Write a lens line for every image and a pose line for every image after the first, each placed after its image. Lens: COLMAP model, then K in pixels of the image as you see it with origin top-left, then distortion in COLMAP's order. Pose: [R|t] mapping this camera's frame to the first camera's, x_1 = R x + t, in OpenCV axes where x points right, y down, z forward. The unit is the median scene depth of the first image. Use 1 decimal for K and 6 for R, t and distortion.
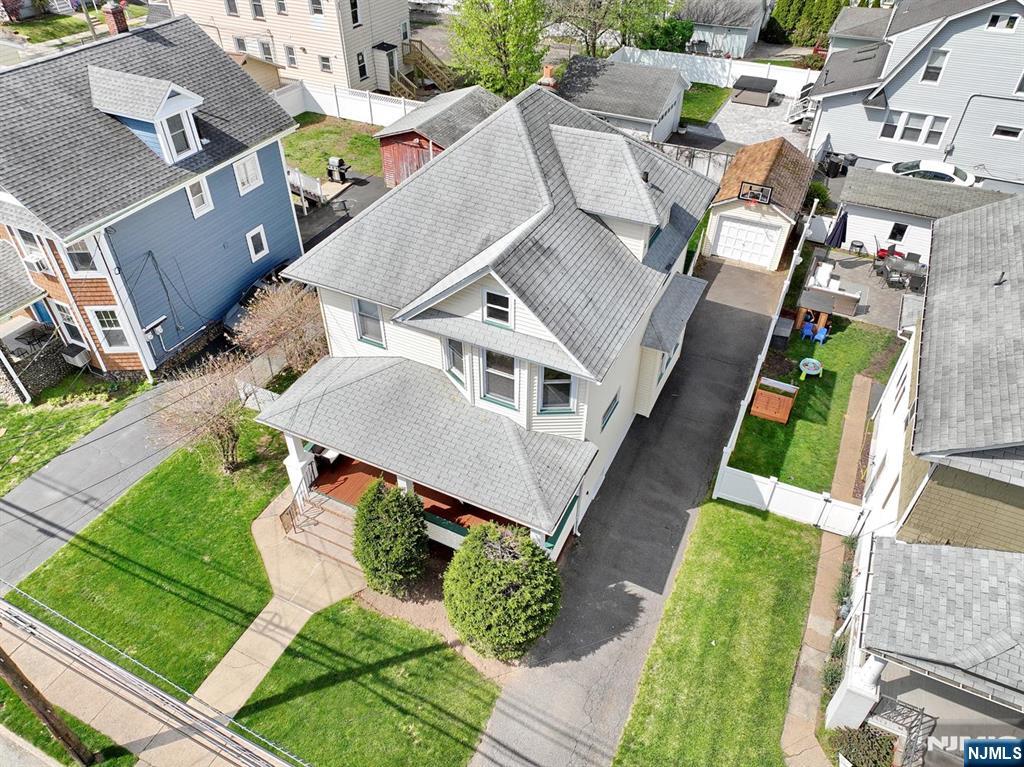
lens RADIAL K [[720.1, 0, 509.5], [0, 720.1, 383.1], [0, 0, 1]] dist [0.003976, 0.017095]
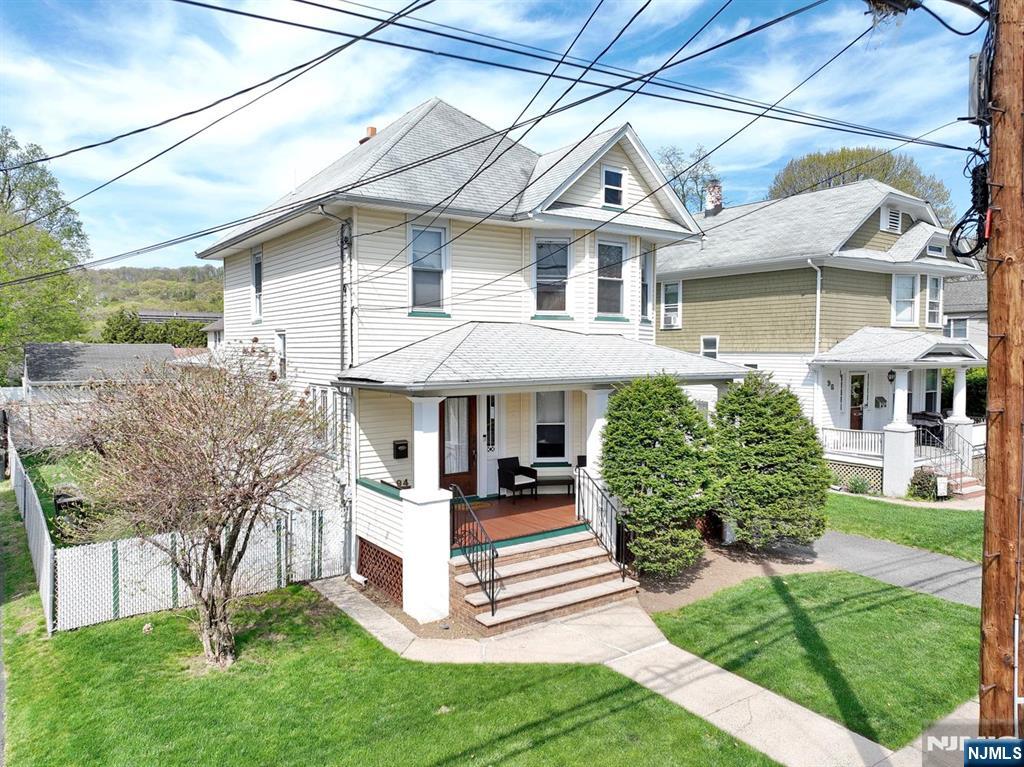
lens RADIAL K [[720.1, 0, 509.5], [0, 720.1, 383.1], [0, 0, 1]] dist [0.003976, 0.017095]
pose [[0.478397, -0.043635, 0.877059, -0.883469], [0.566487, 0.778492, -0.270263, 0.266769], [-0.670991, 0.626136, 0.397147, 0.794012]]
